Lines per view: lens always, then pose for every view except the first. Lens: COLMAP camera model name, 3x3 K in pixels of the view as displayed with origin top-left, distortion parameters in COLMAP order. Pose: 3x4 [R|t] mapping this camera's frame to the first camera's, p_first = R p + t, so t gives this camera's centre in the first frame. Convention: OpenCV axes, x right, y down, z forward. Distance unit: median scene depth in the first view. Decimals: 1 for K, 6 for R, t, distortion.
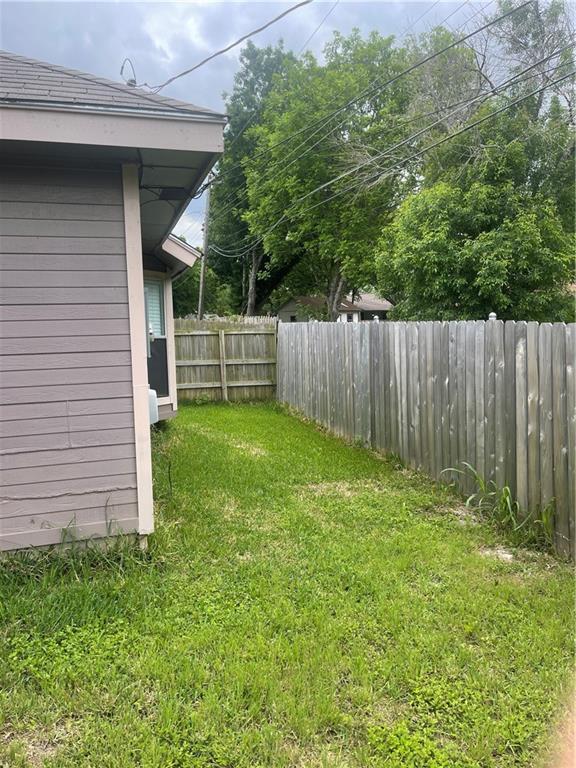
lens RADIAL K [[577.3, 0, 291.0], [0, 577.3, 384.6], [0, 0, 1]] dist [0.059928, -0.080647]
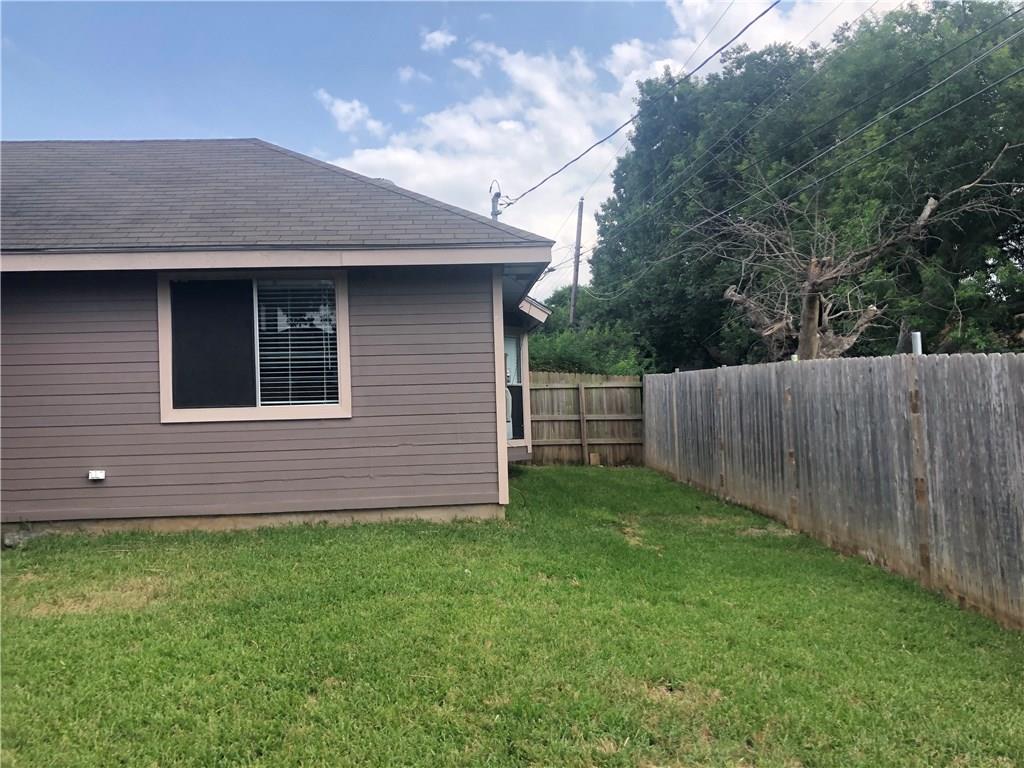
lens RADIAL K [[846.5, 0, 510.0], [0, 846.5, 382.3], [0, 0, 1]] dist [0.027543, -0.019966]
pose [[0.971990, -0.011317, -0.234750, 0.144607], [-0.014989, 0.993822, -0.109971, 0.092925], [0.234545, 0.110409, 0.965815, -0.580386]]
